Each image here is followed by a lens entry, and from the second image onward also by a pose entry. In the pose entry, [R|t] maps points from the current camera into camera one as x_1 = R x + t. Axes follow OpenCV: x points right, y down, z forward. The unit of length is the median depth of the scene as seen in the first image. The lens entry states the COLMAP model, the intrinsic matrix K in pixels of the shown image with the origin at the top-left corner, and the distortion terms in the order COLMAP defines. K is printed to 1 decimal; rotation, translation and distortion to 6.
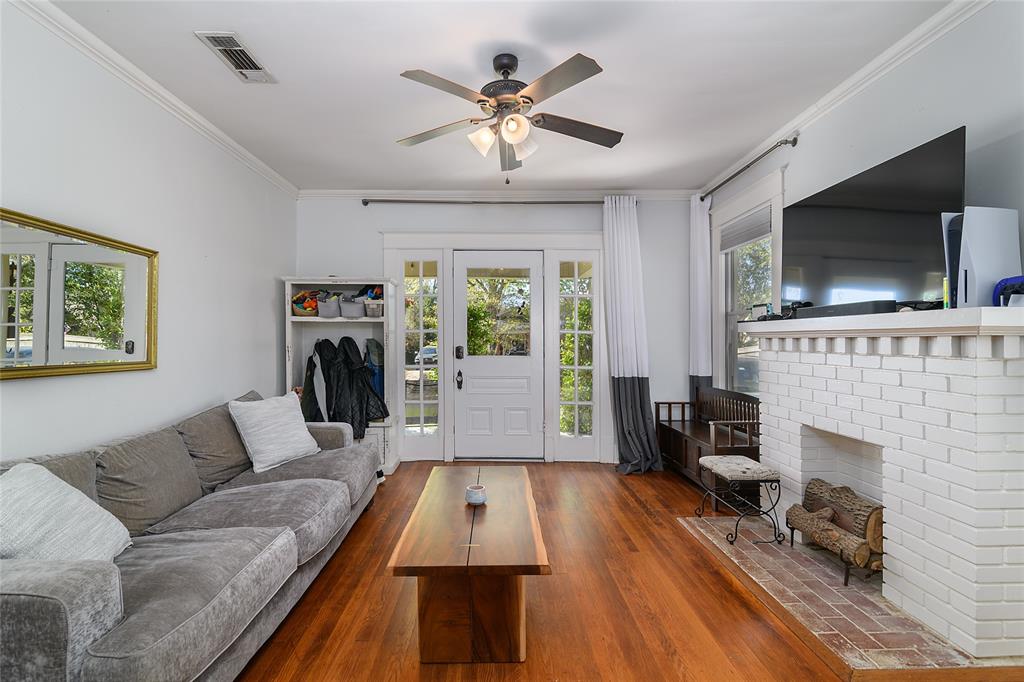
lens RADIAL K [[476.5, 0, 511.7], [0, 476.5, 346.7], [0, 0, 1]] dist [-0.000478, 0.000267]
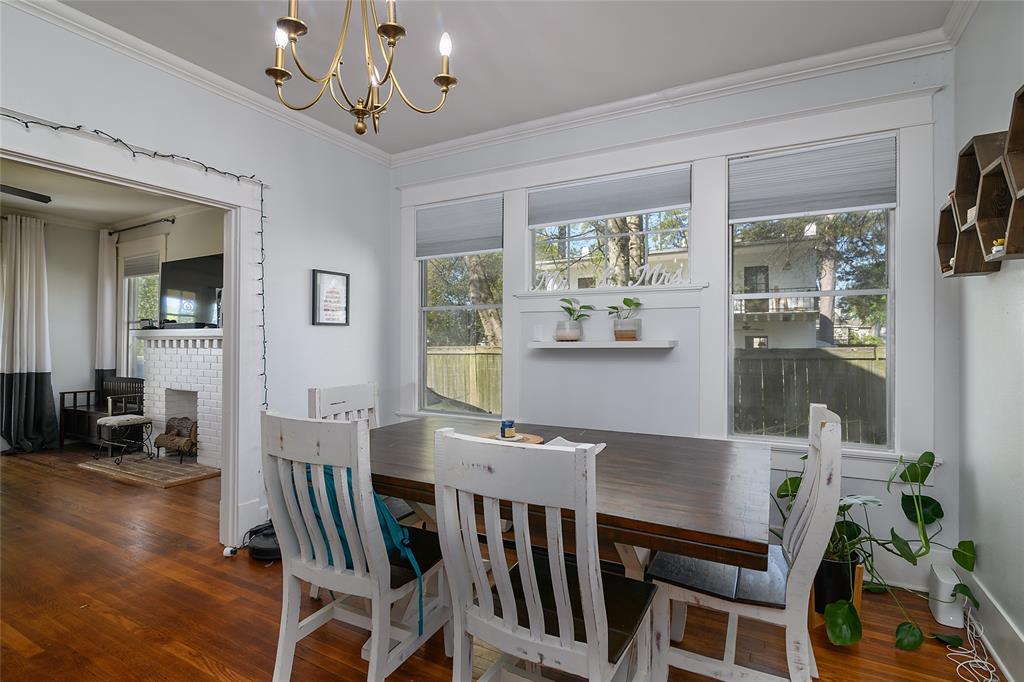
lens RADIAL K [[503.7, 0, 510.9], [0, 503.7, 318.8], [0, 0, 1]] dist [-0.001818, -0.000517]
pose [[0.520635, 0.033816, 0.853109, -0.304384], [0.014606, 0.998716, -0.048502, 0.011628], [-0.853654, 0.037712, 0.519473, -0.993405]]
